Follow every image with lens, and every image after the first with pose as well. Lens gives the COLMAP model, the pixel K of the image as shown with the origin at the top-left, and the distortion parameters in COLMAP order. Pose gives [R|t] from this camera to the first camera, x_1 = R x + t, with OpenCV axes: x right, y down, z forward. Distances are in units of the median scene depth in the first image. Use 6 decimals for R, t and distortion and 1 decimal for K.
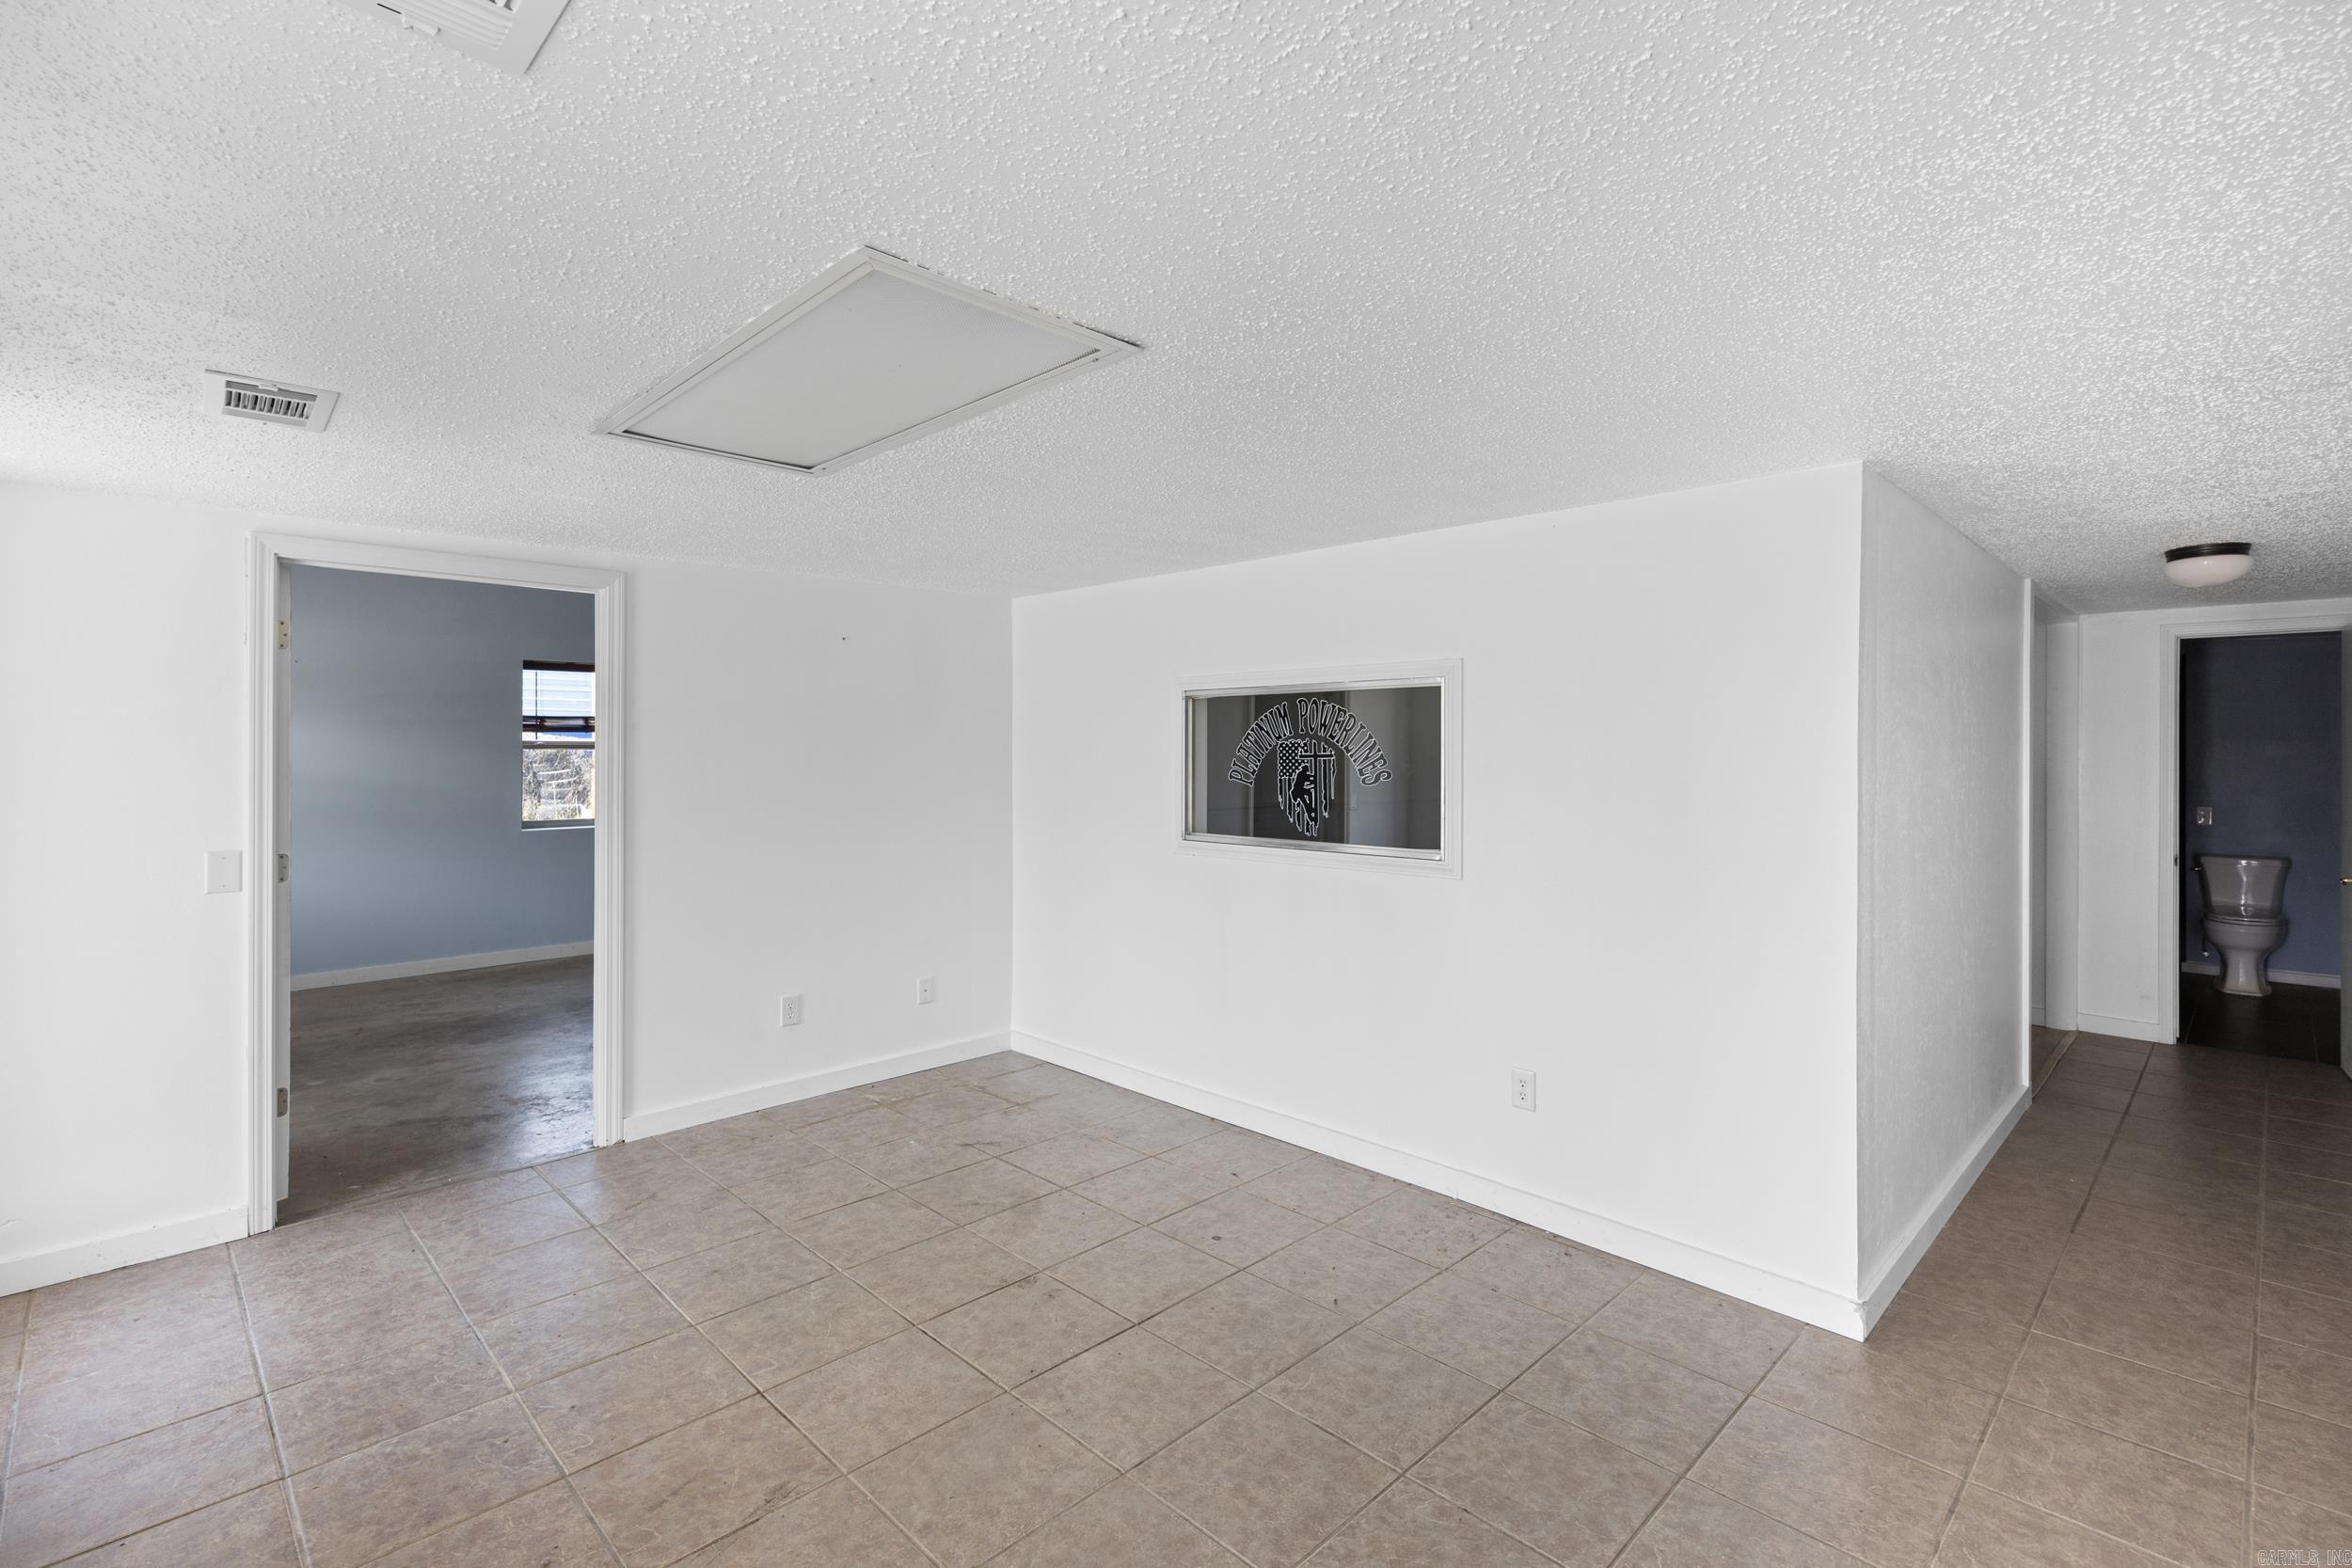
lens RADIAL K [[1060.0, 0, 1176.0], [0, 1060.0, 784.0], [0, 0, 1]] dist [-0.001917, -0.000161]
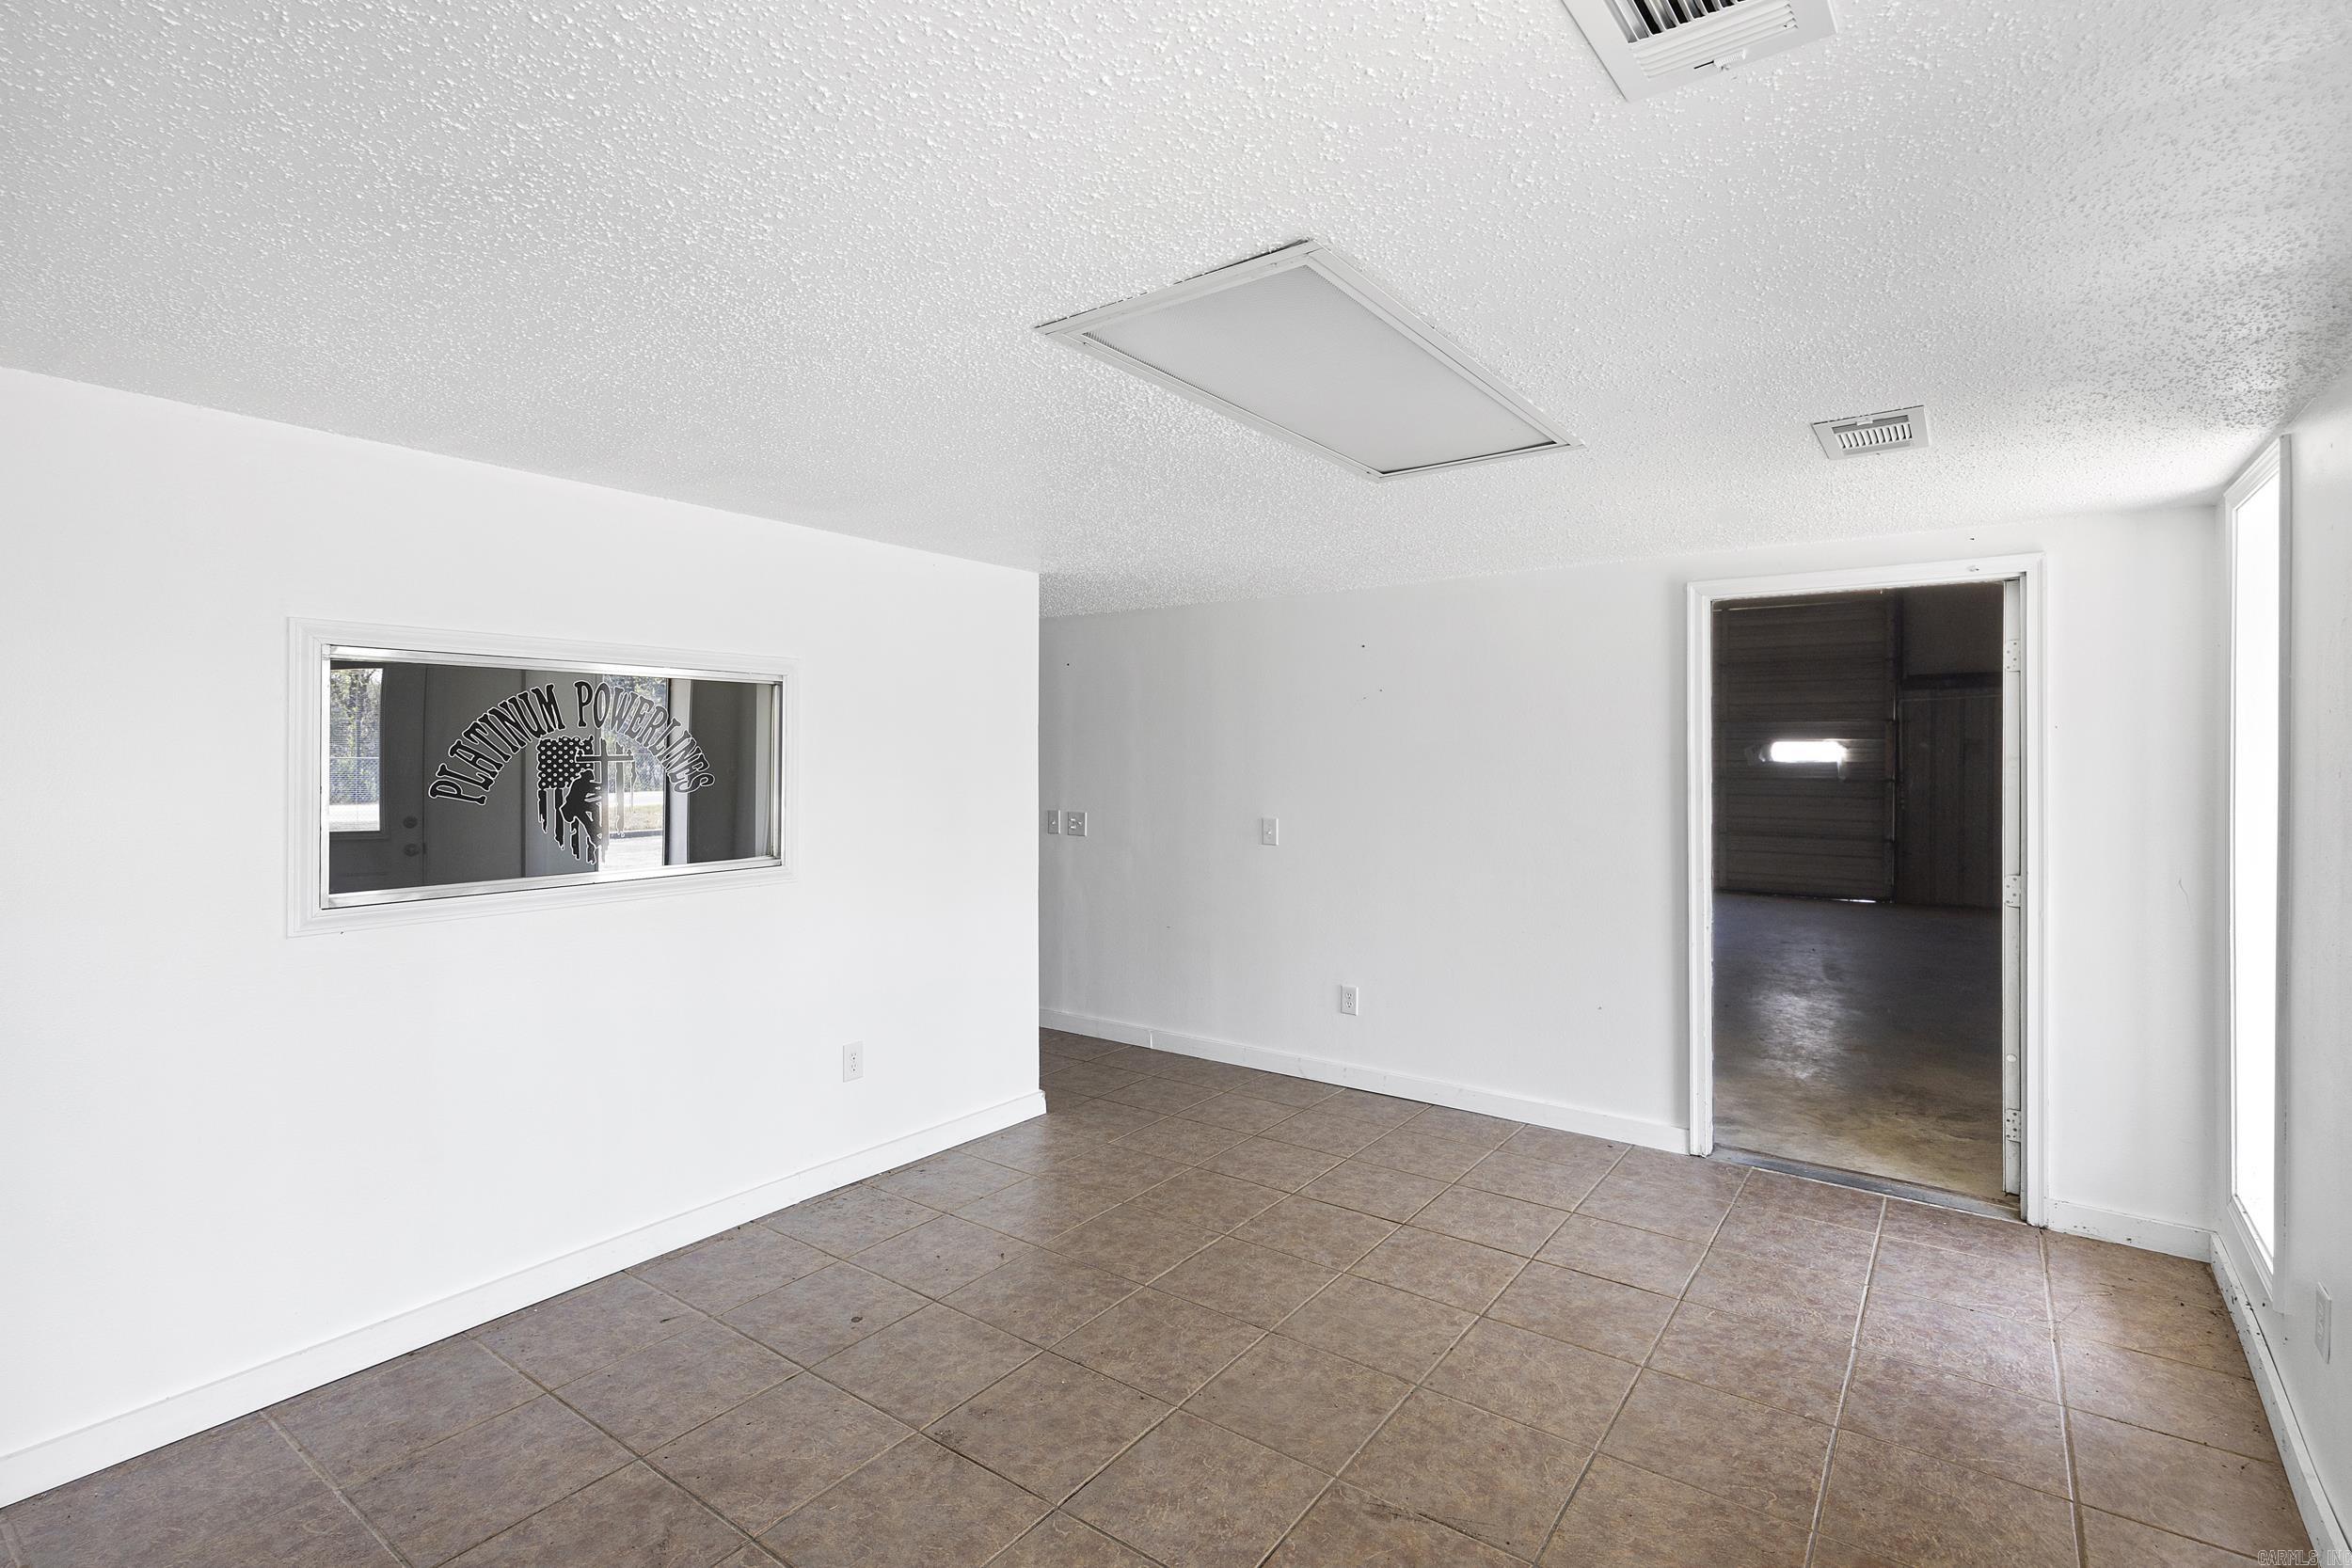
lens RADIAL K [[1104.9, 0, 1176.0], [0, 1104.9, 784.0], [0, 0, 1]] dist [0.000525, -0.000266]
pose [[-0.155166, -0.030777, 0.987409, -0.877315], [0.031097, 0.998867, 0.036021, -0.029971], [-0.987399, 0.036295, -0.154033, 0.869117]]
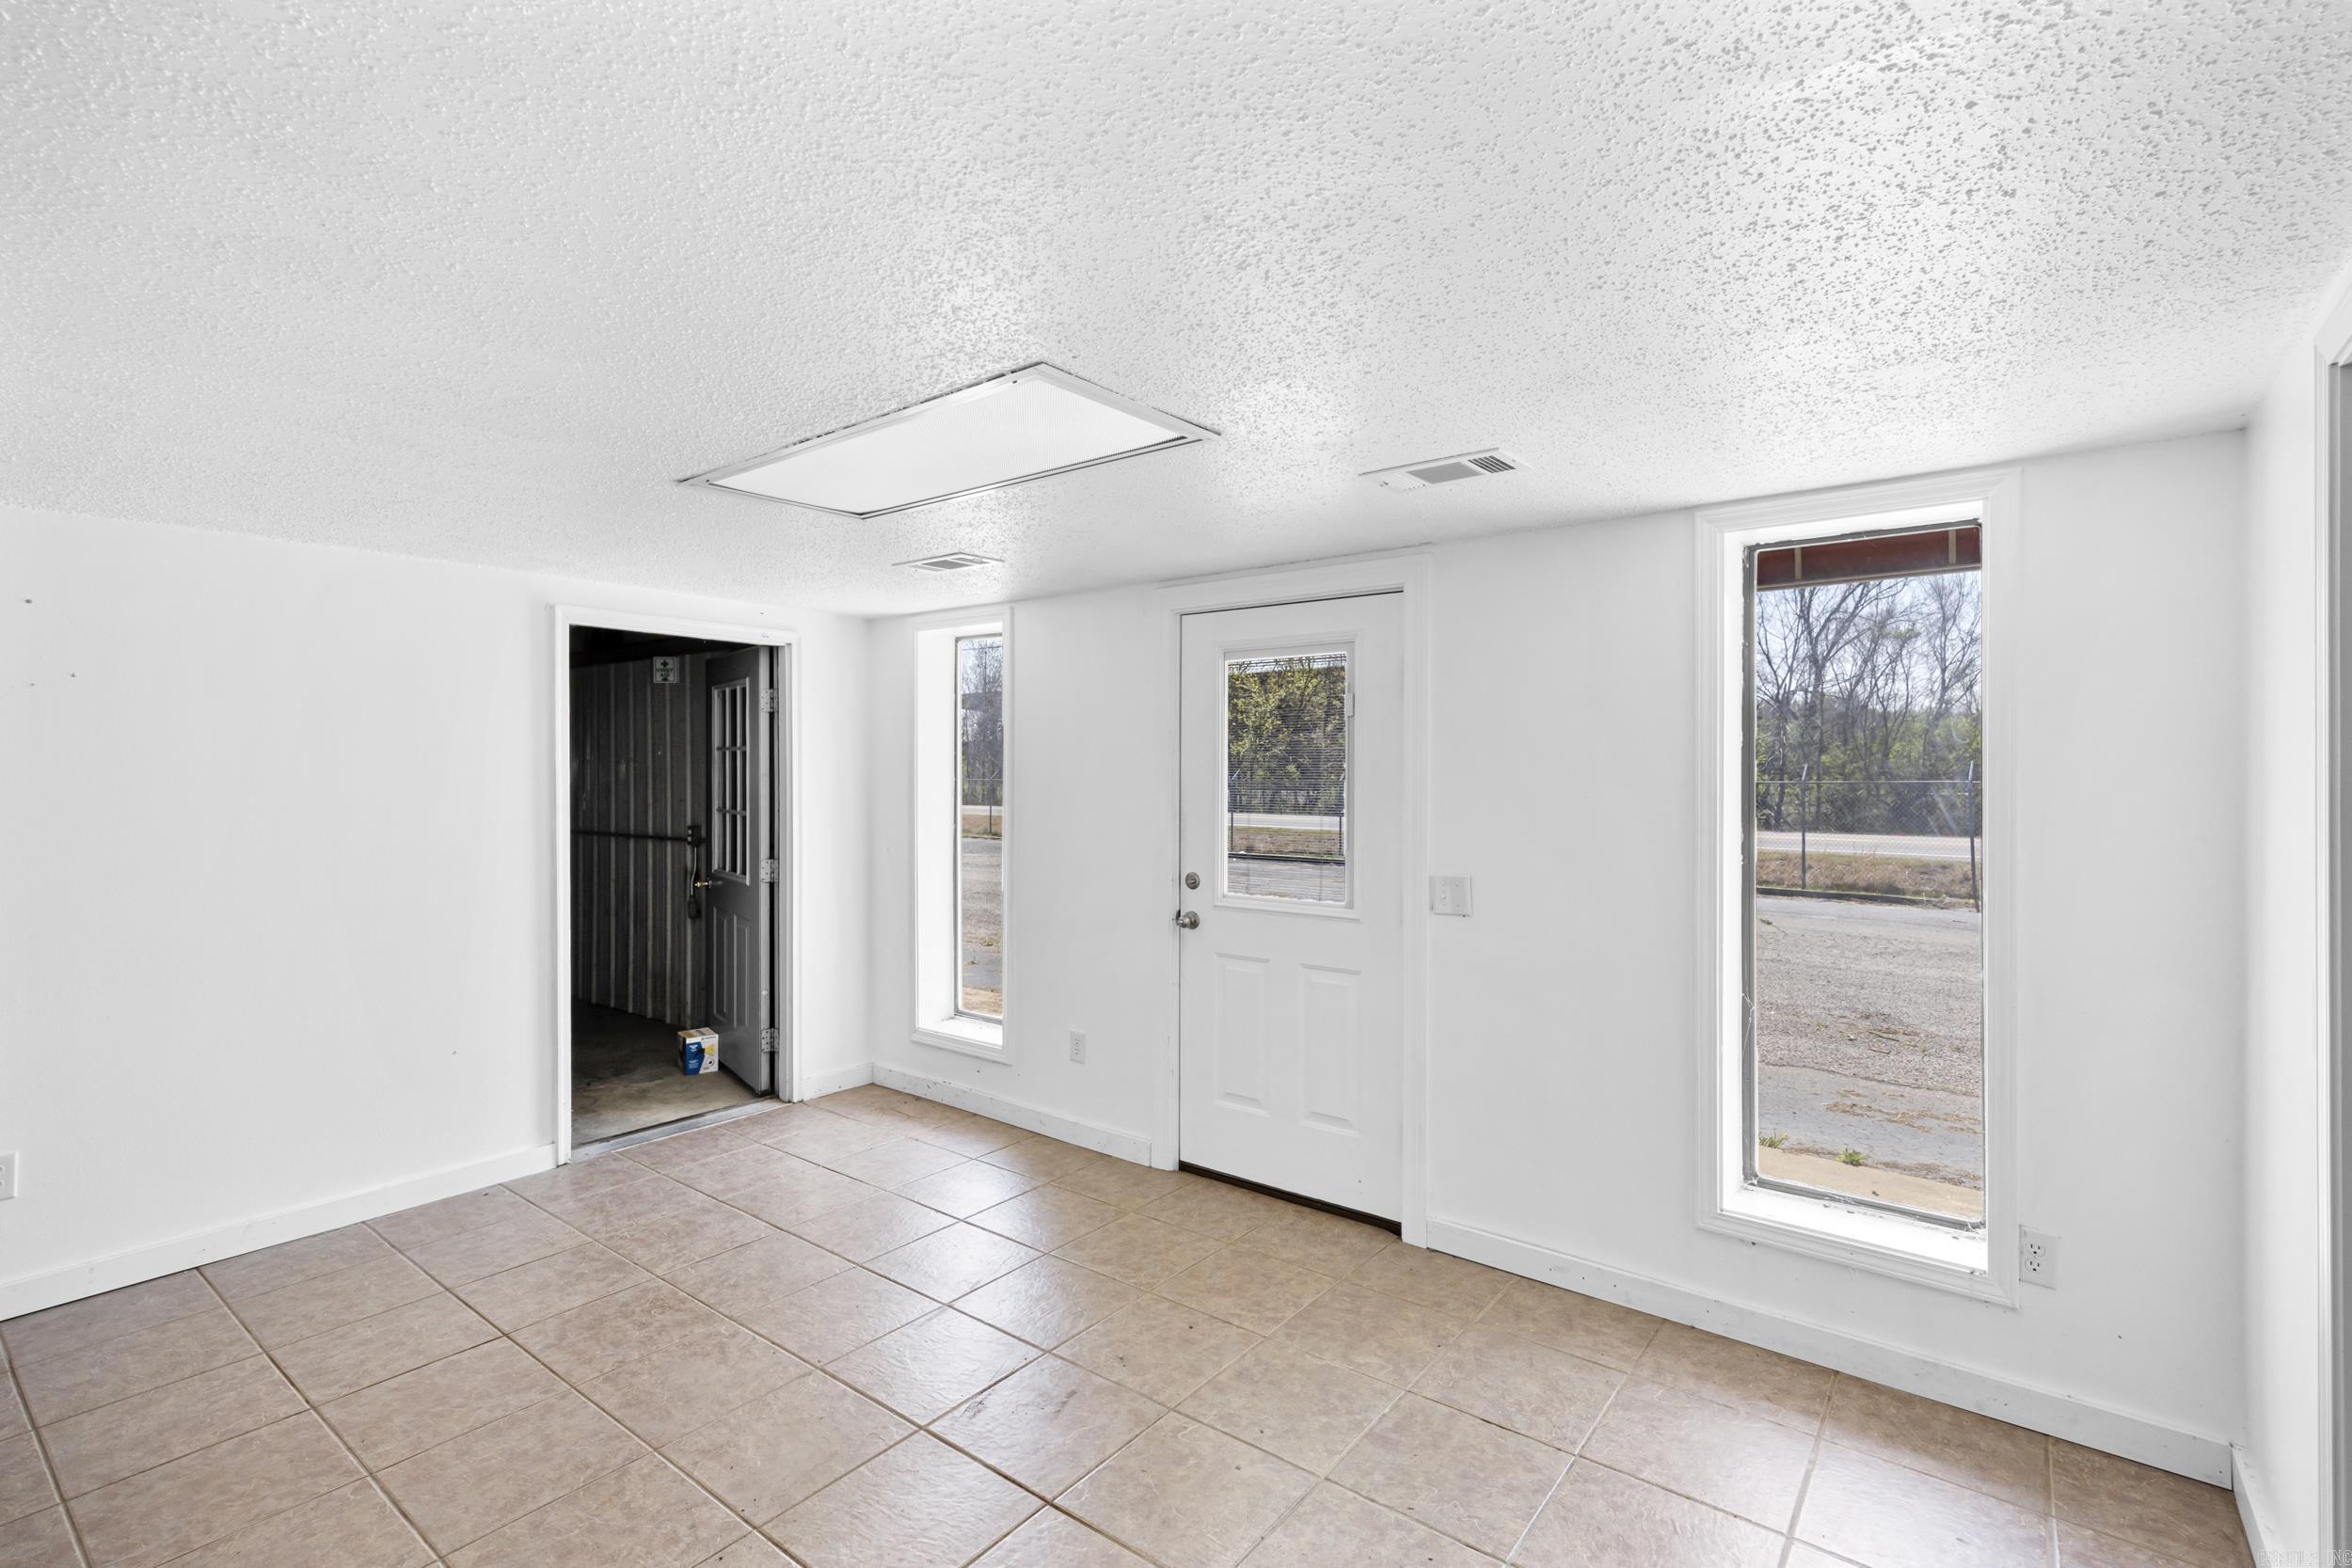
lens RADIAL K [[1091.3, 0, 1179.3], [0, 1091.3, 733.3], [0, 0, 1]] dist [-0.001539, -0.000343]
pose [[-0.989554, -0.004179, -0.144104, -0.275782], [-0.003771, 0.999988, -0.003100, -0.042930], [0.144115, -0.002524, -0.989558, 1.451191]]
